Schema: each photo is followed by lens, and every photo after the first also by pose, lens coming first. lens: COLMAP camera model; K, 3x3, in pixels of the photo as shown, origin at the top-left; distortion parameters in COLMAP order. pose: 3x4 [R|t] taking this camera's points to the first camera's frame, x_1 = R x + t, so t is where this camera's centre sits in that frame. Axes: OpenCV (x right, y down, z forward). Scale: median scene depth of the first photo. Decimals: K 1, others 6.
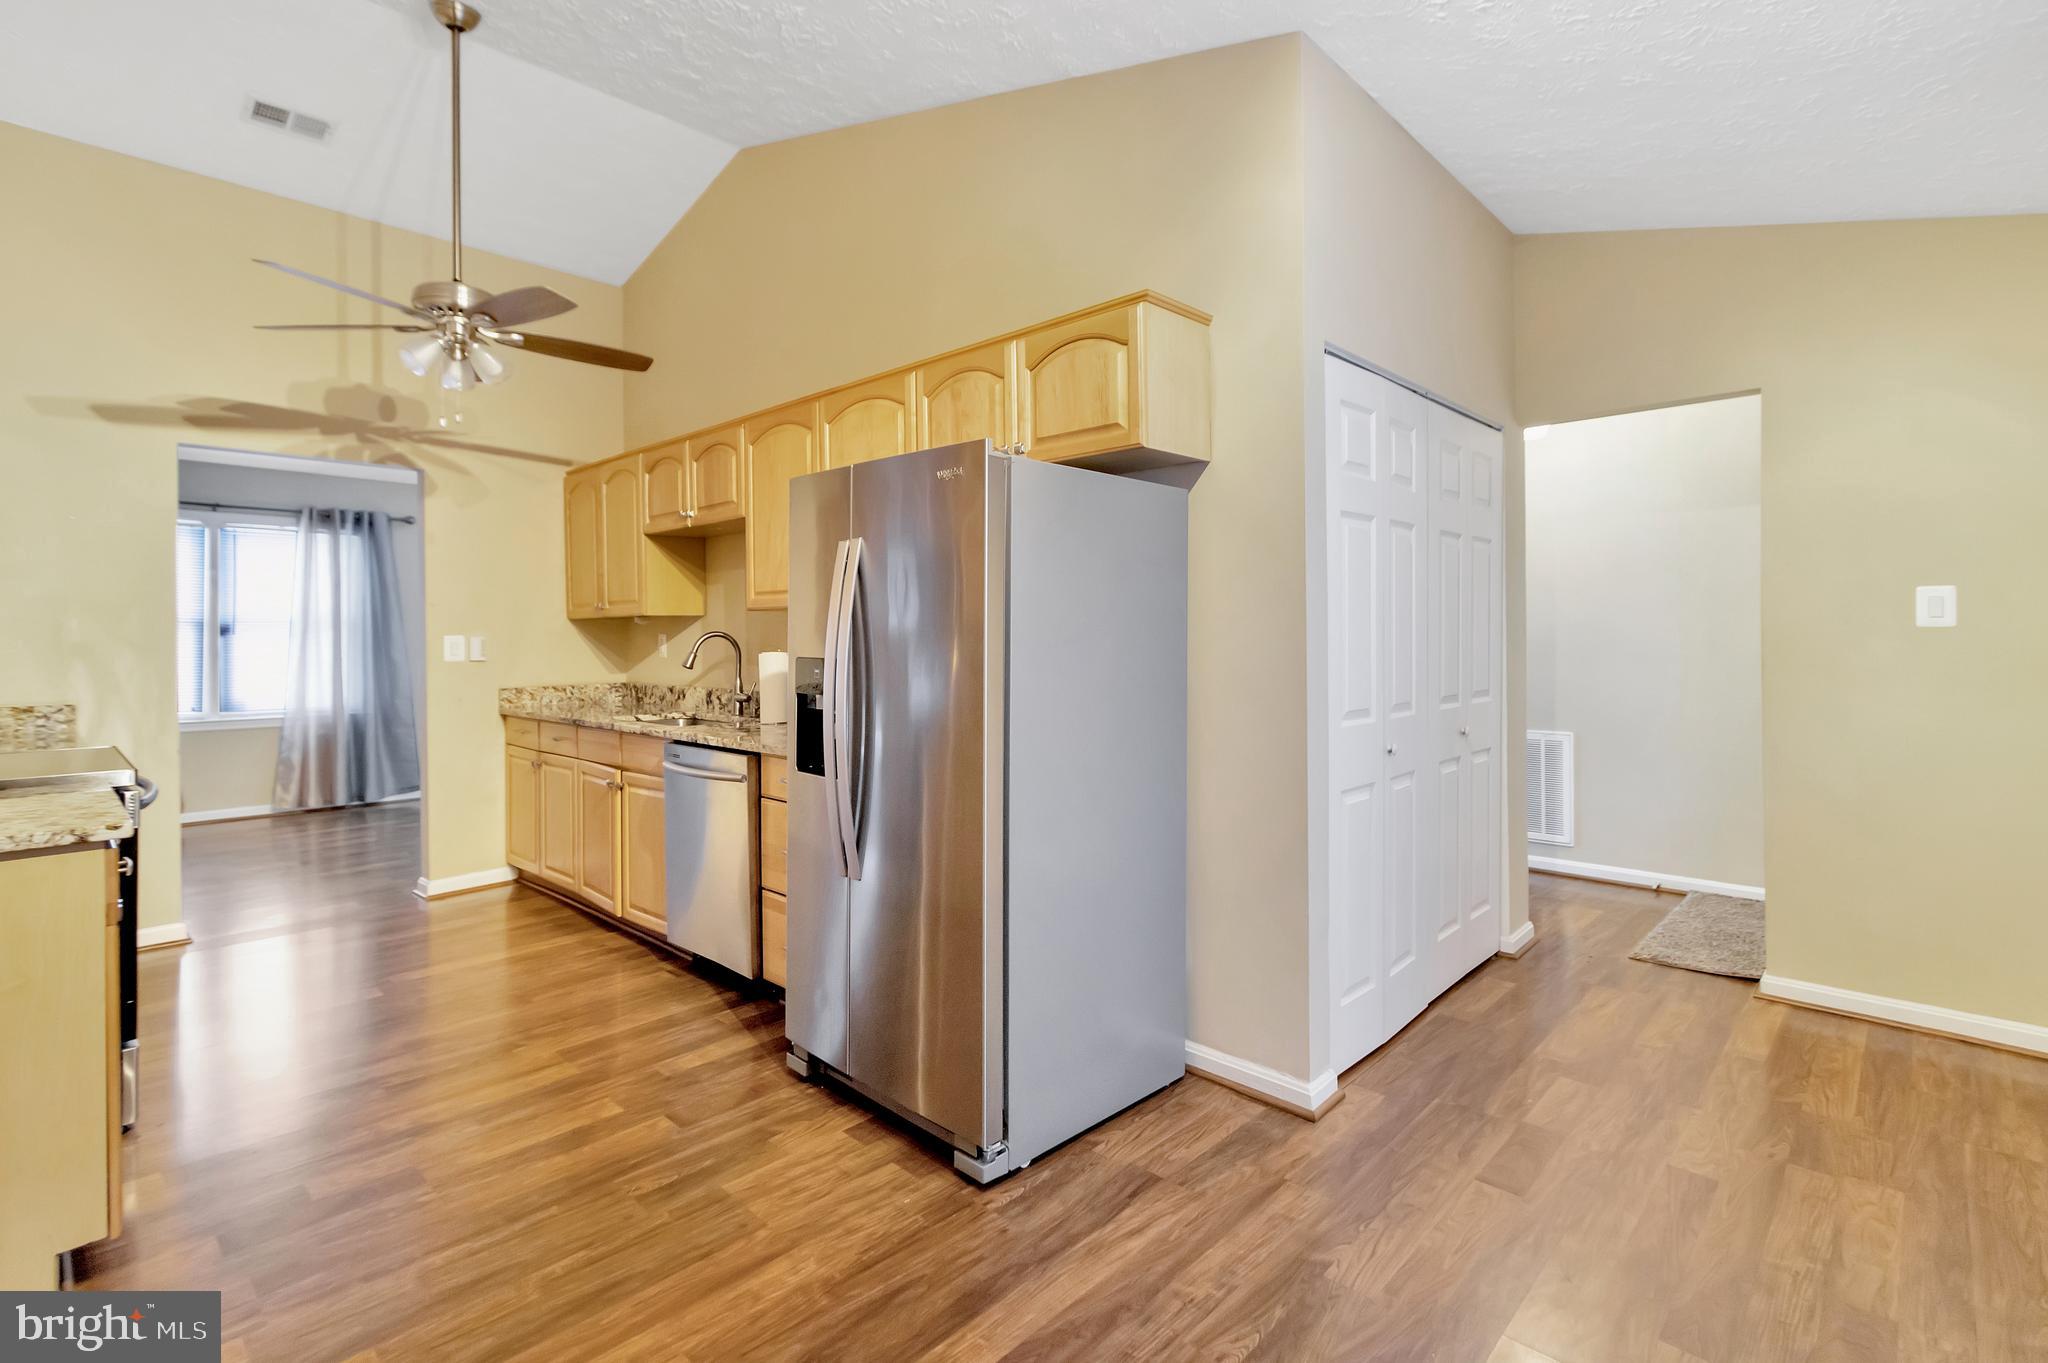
lens RADIAL K [[944.8, 0, 1006.2], [0, 944.8, 642.5], [0, 0, 1]] dist [0.015819, -0.000438]
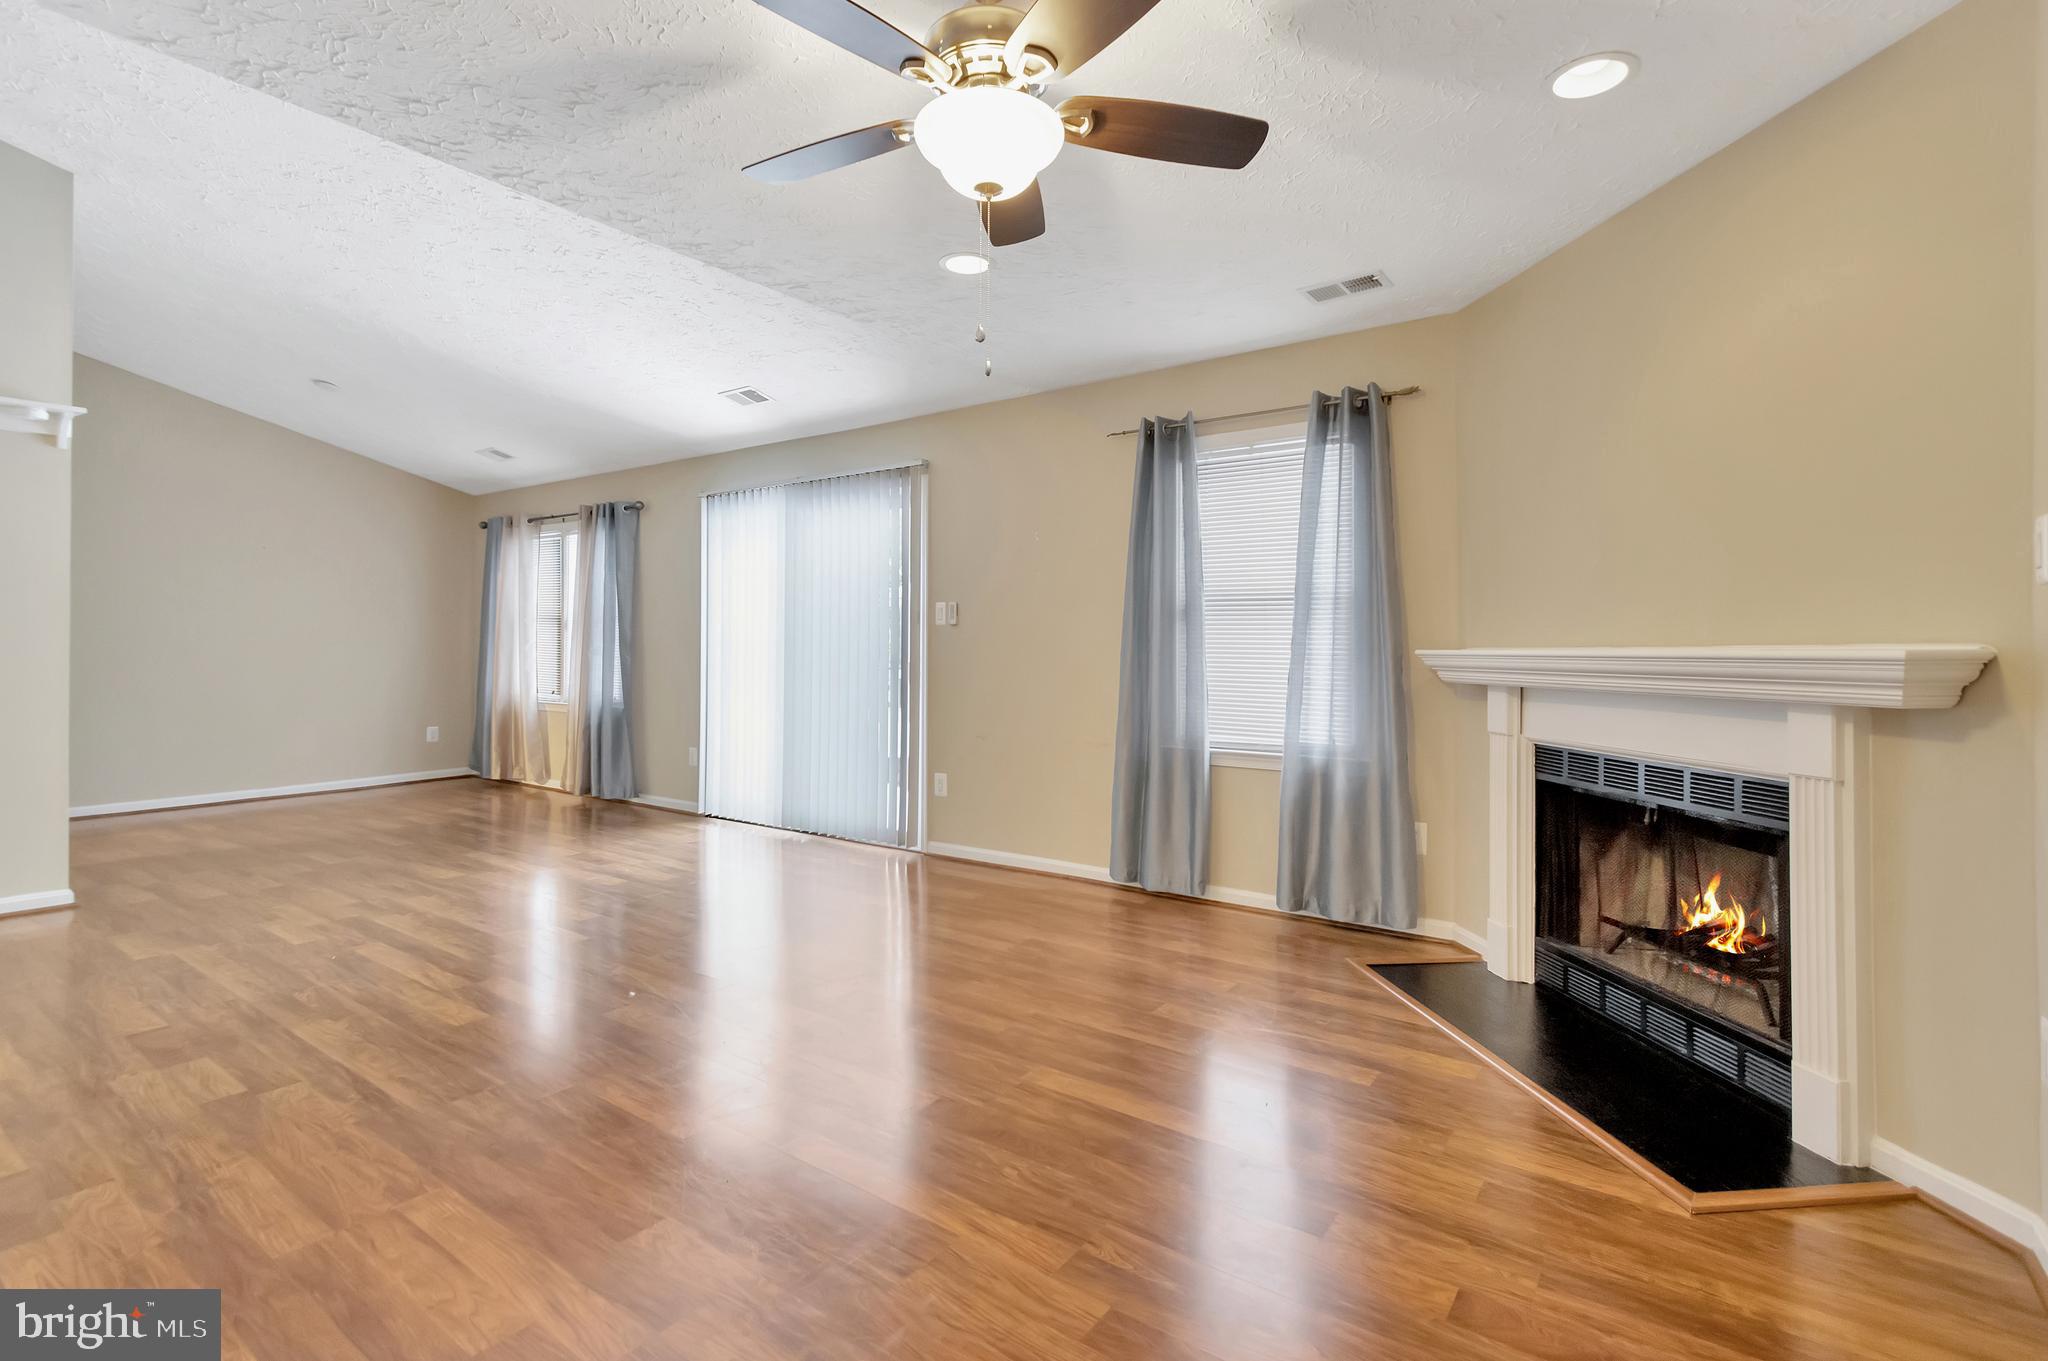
lens RADIAL K [[970.5, 0, 1018.3], [0, 970.5, 649.3], [0, 0, 1]] dist [0.002504, -0.000613]
pose [[0.139250, 0.003827, -0.990250, 0.581299], [-0.014067, 0.999899, 0.001886, 0.008384], [0.990157, 0.013667, 0.139290, 1.968745]]
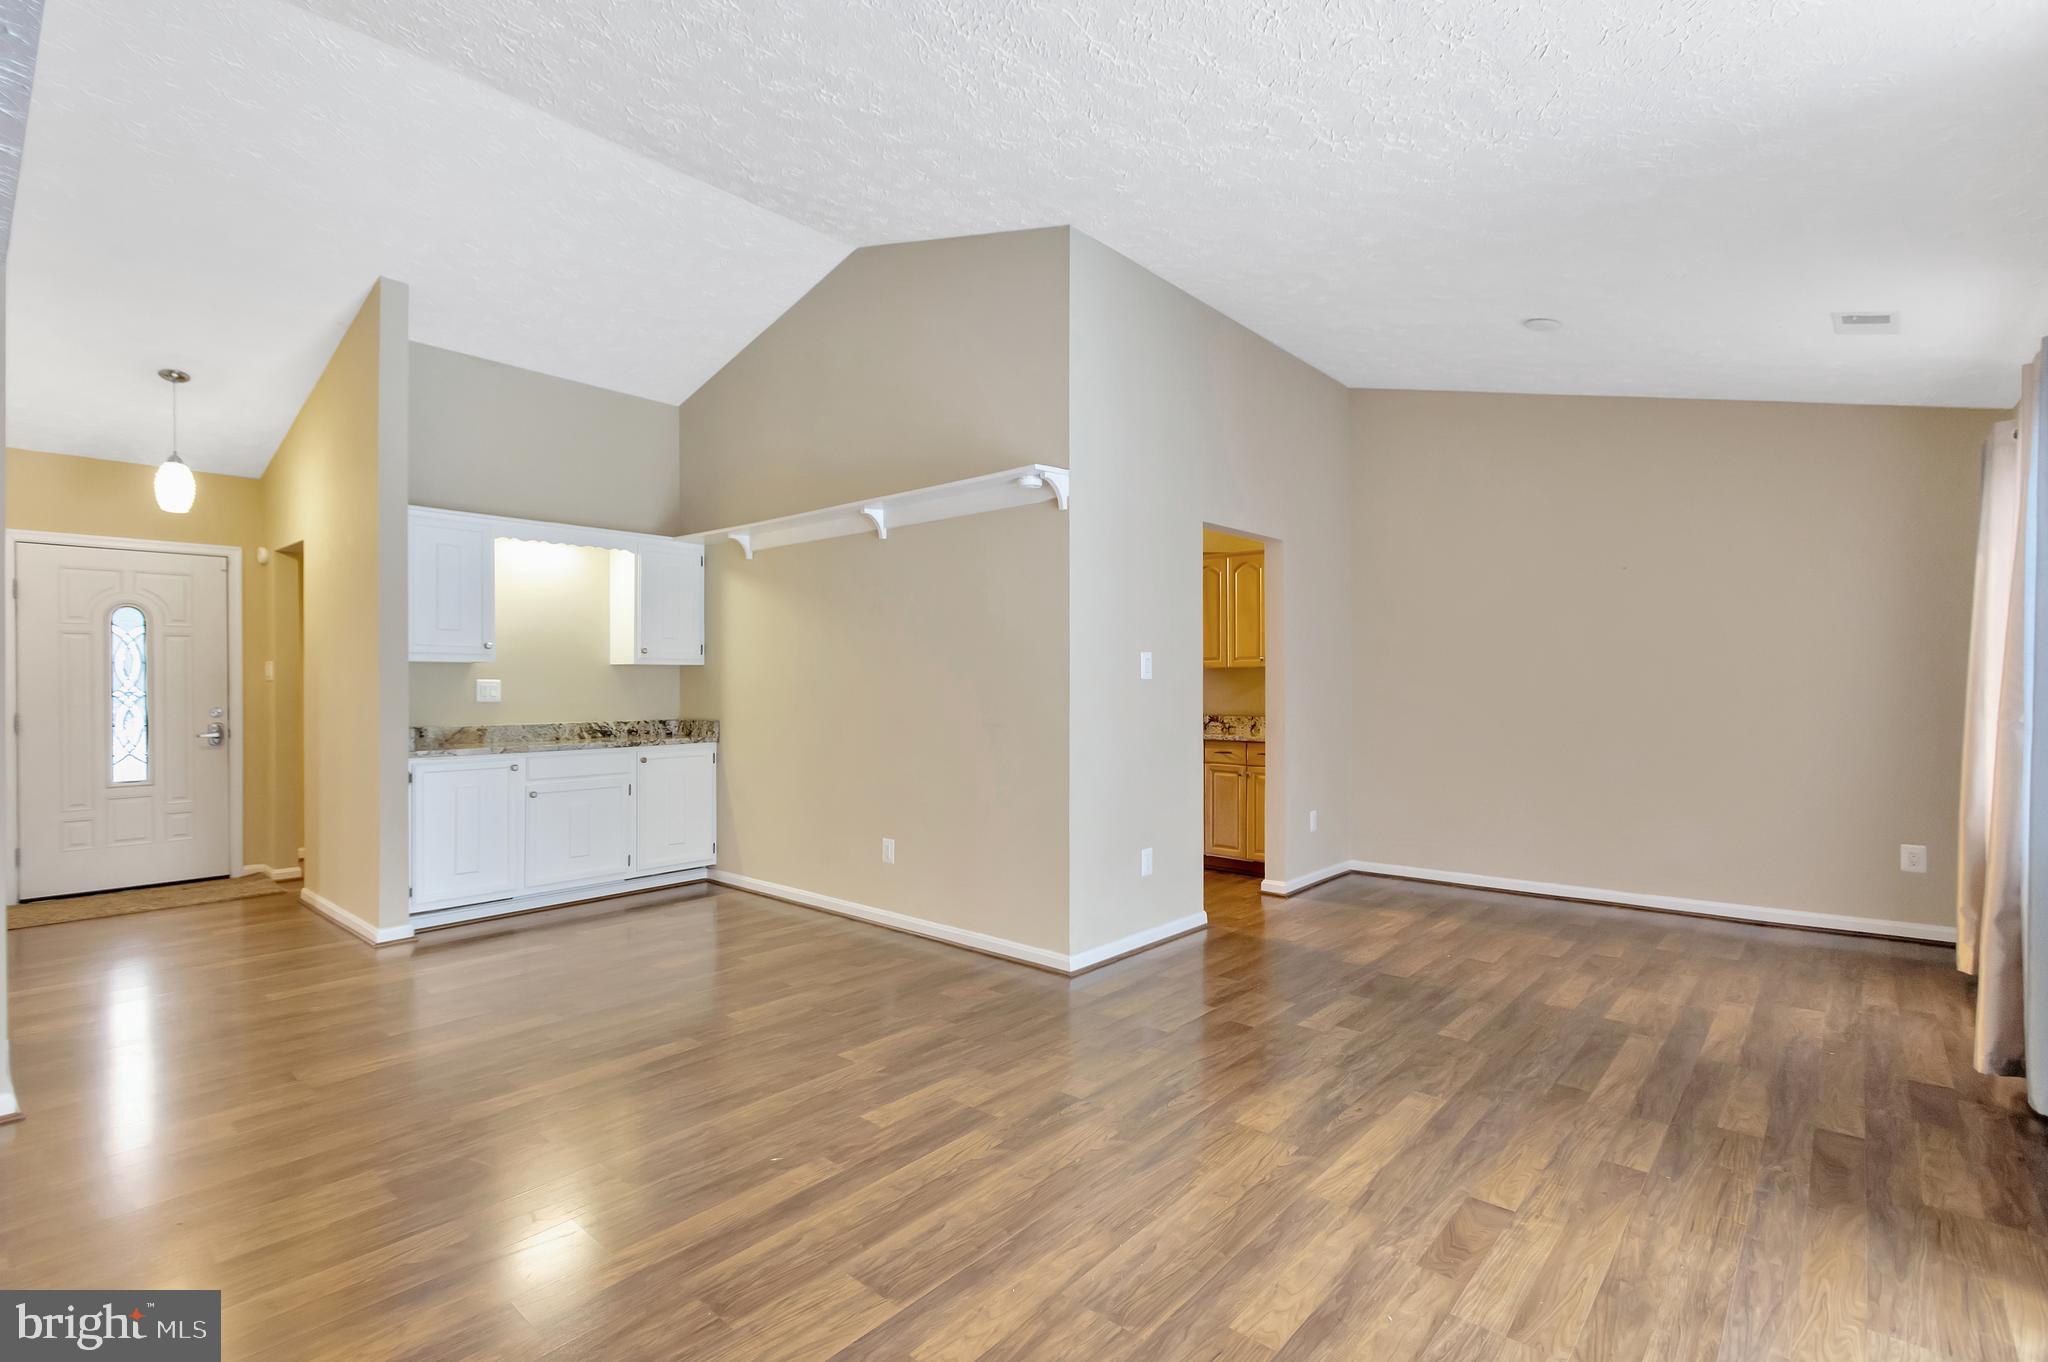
lens RADIAL K [[942.8, 0, 1030.9], [0, 942.8, 694.4], [0, 0, 1]] dist [0.006945, -0.001082]
pose [[-0.998740, 0.007439, -0.049639, -0.383869], [0.006398, 0.999757, 0.021108, -0.012382], [0.049784, 0.020764, -0.998544, 2.080175]]
